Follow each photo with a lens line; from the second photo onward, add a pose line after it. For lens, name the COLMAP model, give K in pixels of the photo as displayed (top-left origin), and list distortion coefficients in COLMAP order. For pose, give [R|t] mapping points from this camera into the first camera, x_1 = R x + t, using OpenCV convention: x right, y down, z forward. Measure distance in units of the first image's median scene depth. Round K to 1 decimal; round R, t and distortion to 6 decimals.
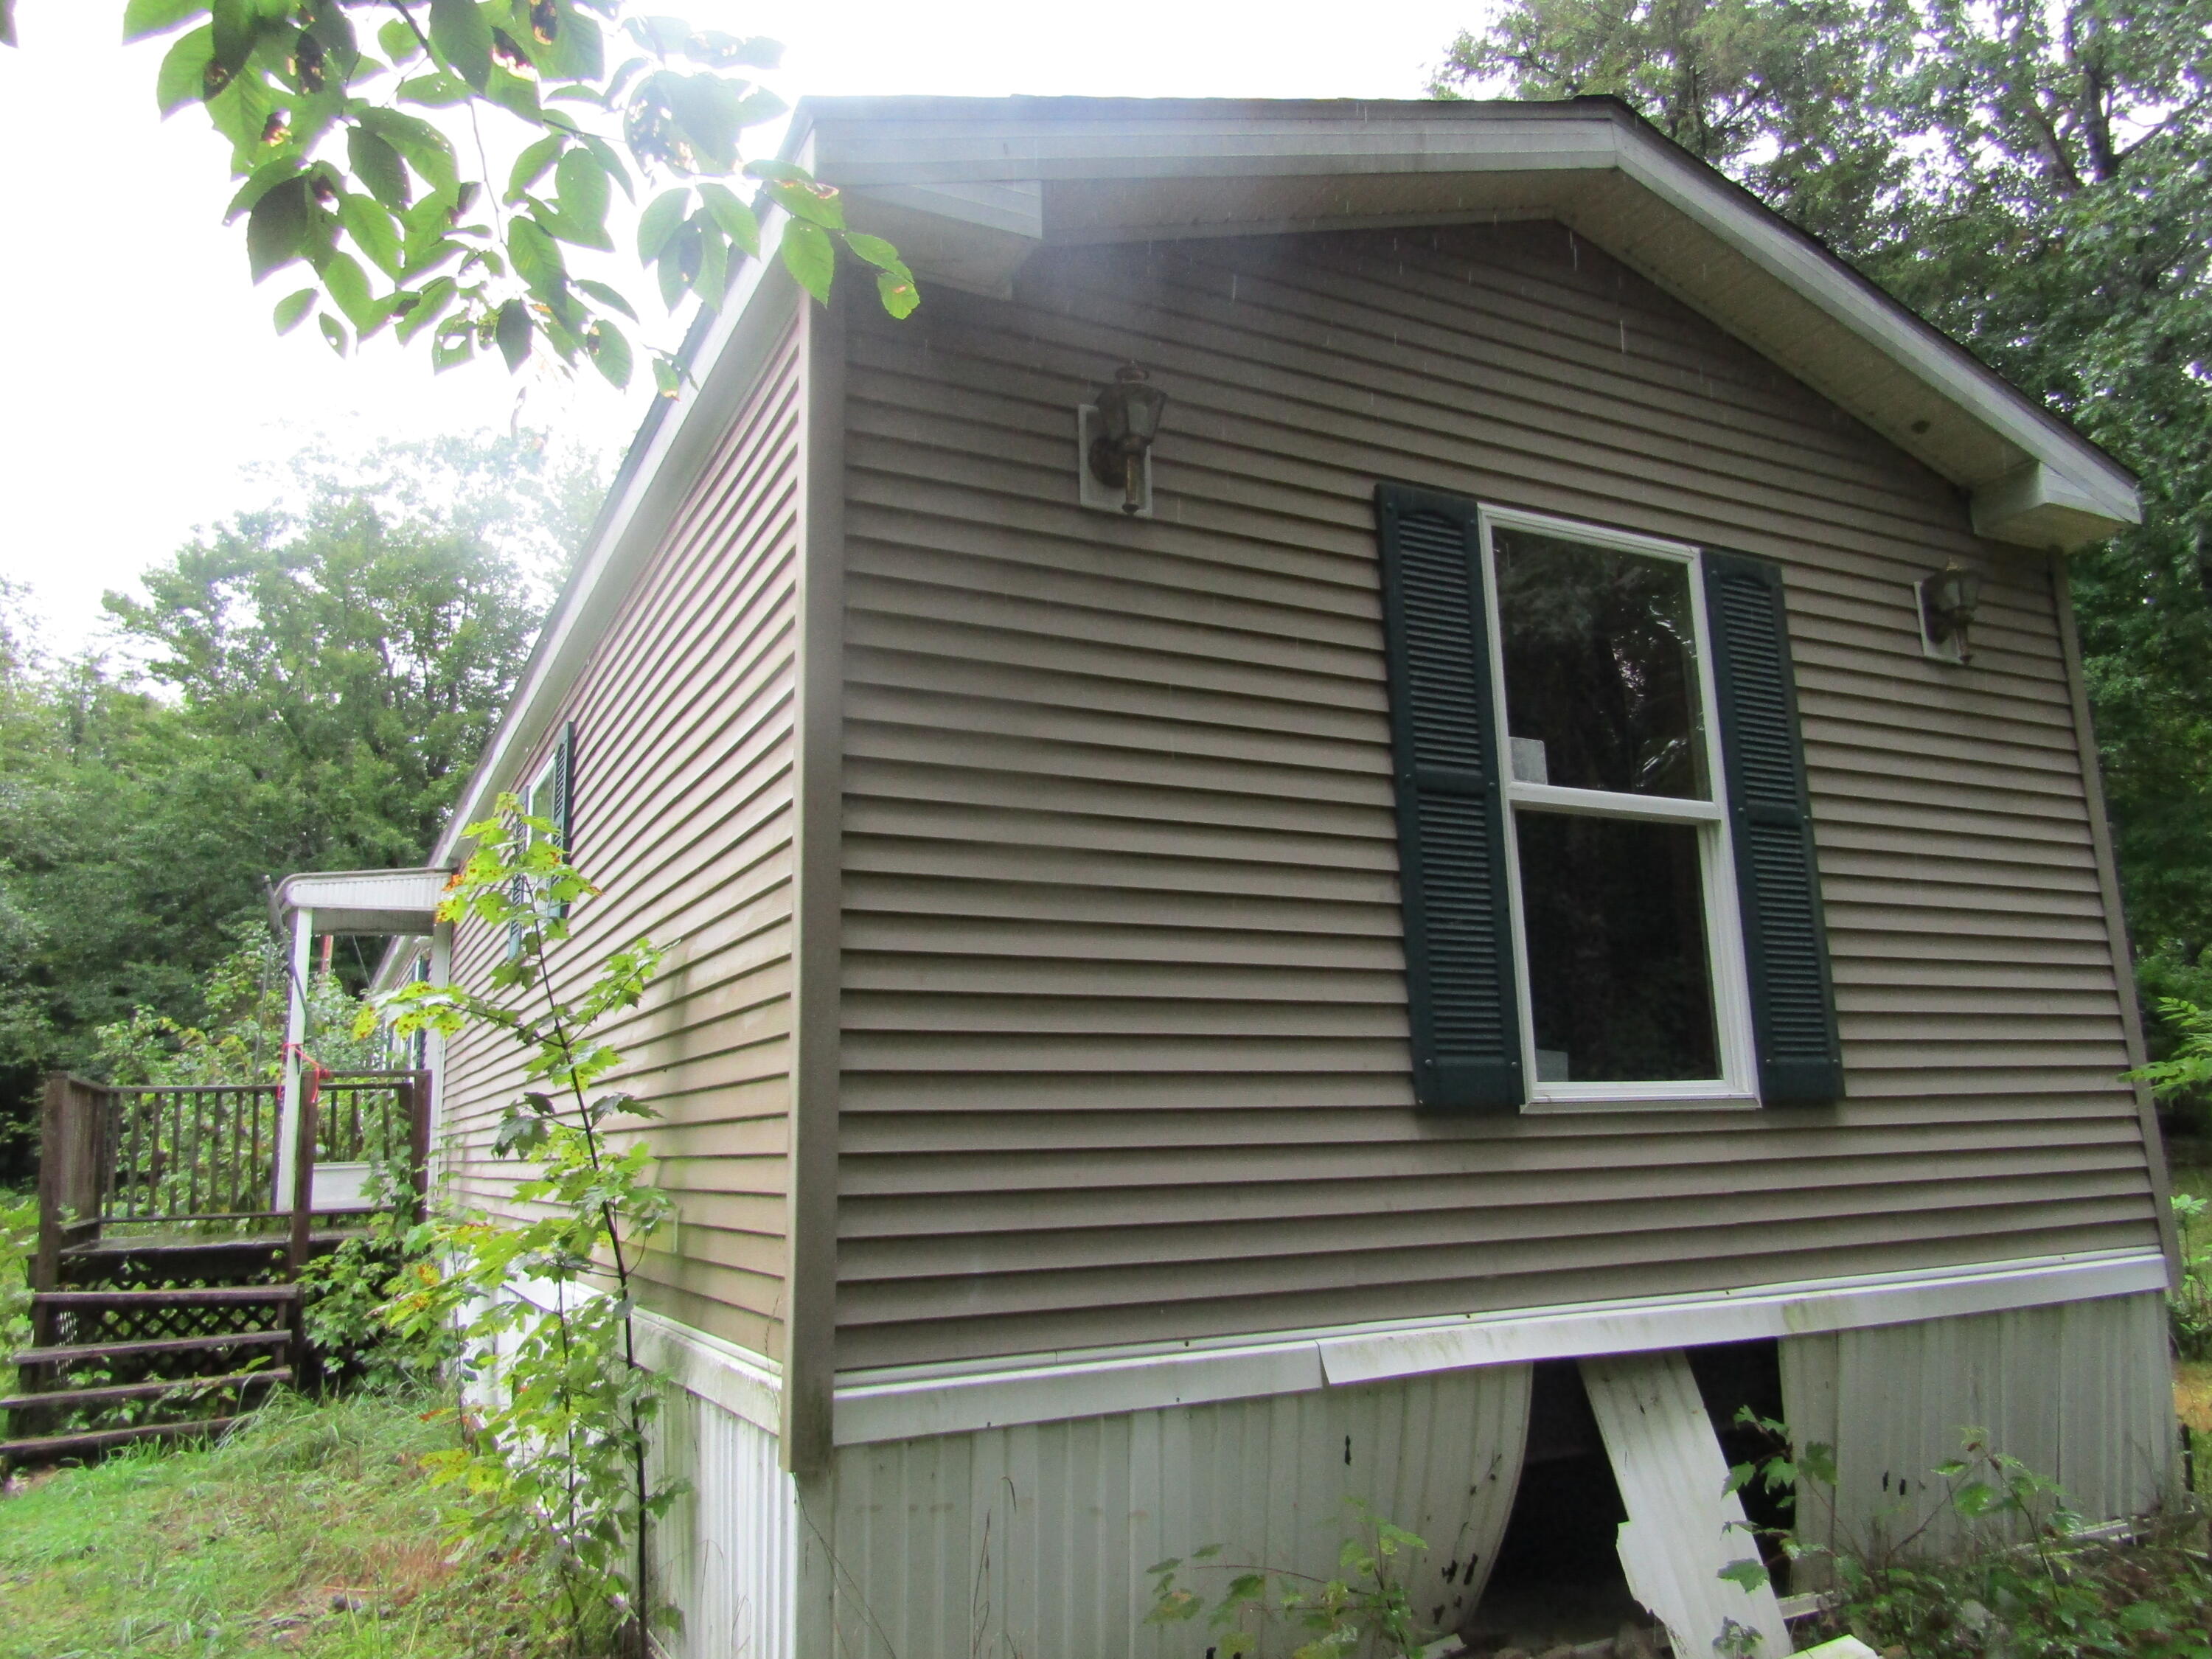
lens RADIAL K [[1580.7, 0, 1109.6], [0, 1580.7, 821.7], [0, 0, 1]] dist [-0.014466, -0.005542]
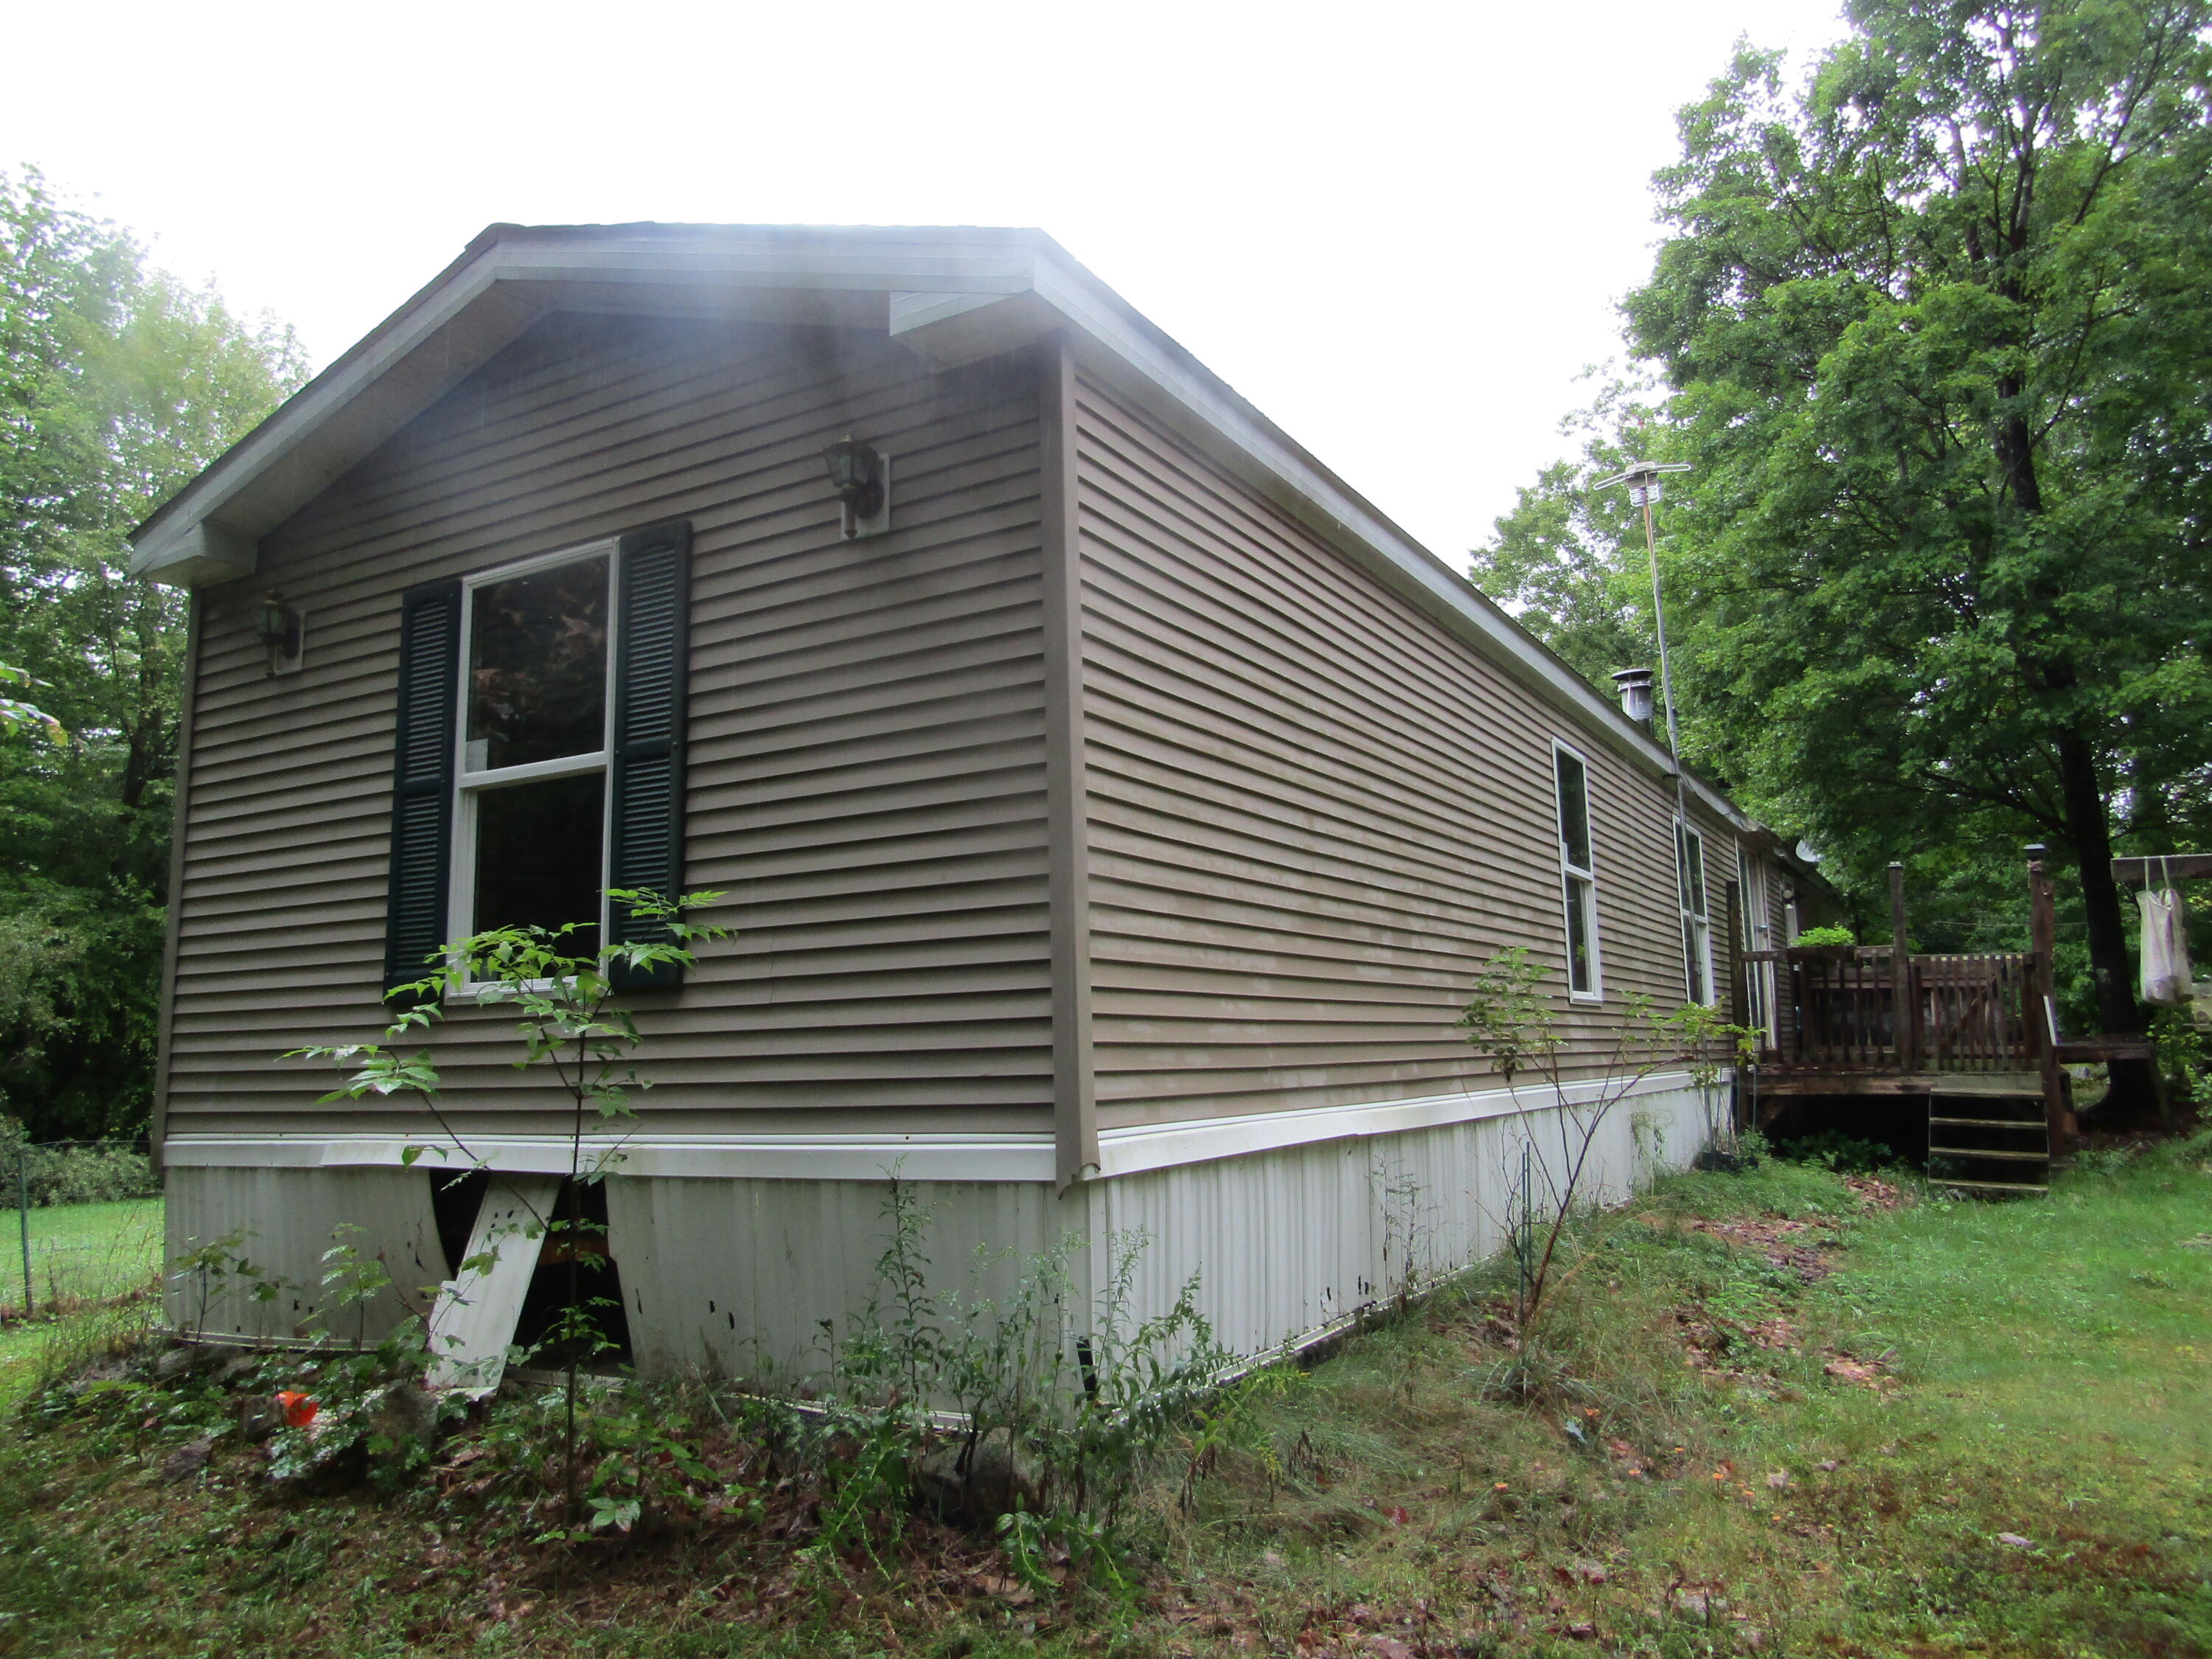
lens RADIAL K [[1580.7, 0, 1108.5], [0, 1580.7, 835.2], [0, 0, 1]] dist [-0.014466, -0.005542]
pose [[0.542724, -0.106626, -0.833115, 1.694938], [0.179831, 0.983659, -0.008744, 0.140778], [0.820434, -0.145074, 0.553030, 0.660256]]
